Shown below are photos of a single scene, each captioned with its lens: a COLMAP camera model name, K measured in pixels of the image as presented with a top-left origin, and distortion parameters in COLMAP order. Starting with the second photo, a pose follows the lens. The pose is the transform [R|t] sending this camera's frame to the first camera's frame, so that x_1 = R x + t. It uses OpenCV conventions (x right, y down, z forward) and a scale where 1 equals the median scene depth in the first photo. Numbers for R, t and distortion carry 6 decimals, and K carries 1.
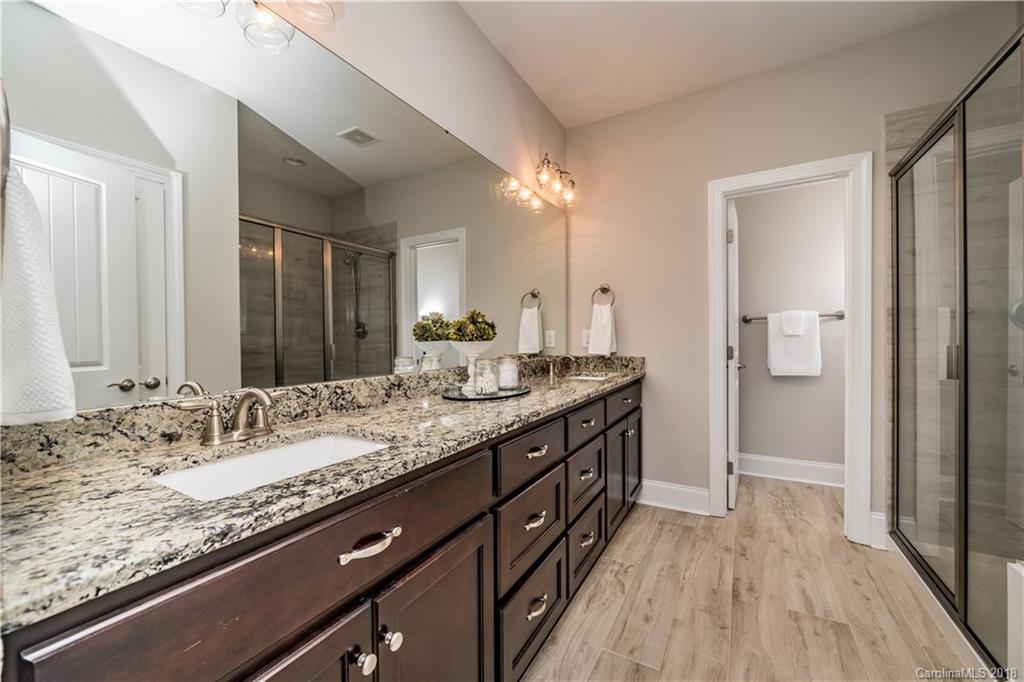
lens RADIAL K [[399.8, 0, 516.4], [0, 399.8, 338.9], [0, 0, 1]] dist [0.000375, 0.000045]
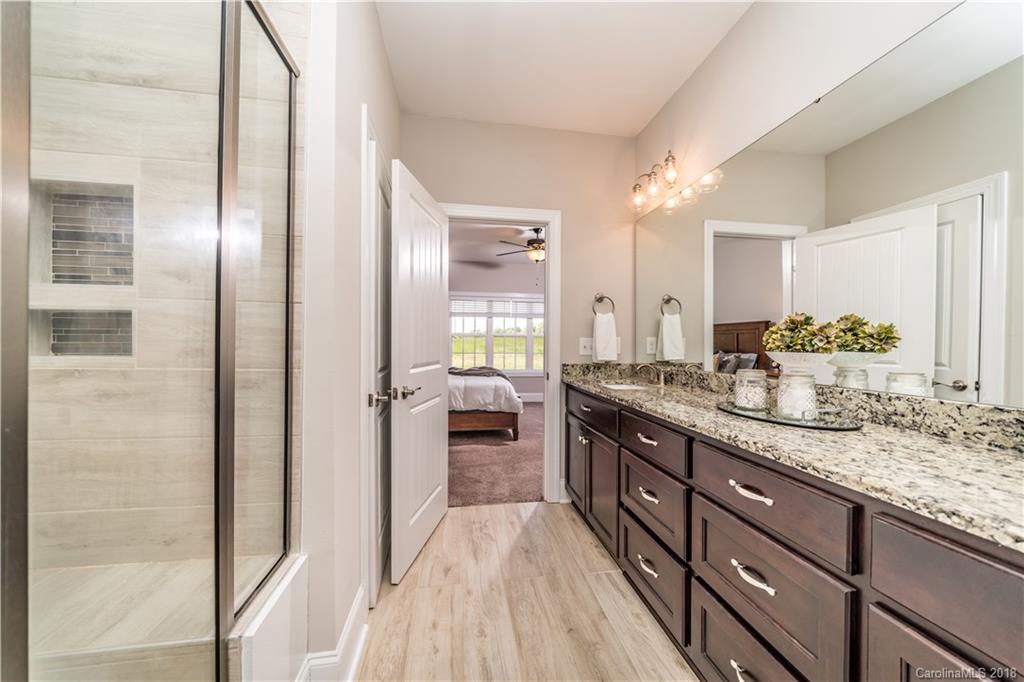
lens RADIAL K [[349.1, 0, 511.3], [0, 349.1, 344.1], [0, 0, 1]] dist [0.000049, -0.000004]
pose [[-0.783580, 0.002774, -0.621285, 0.989989], [-0.002475, 0.999968, 0.007586, -0.016314], [0.621286, 0.007482, -0.783548, 1.491355]]
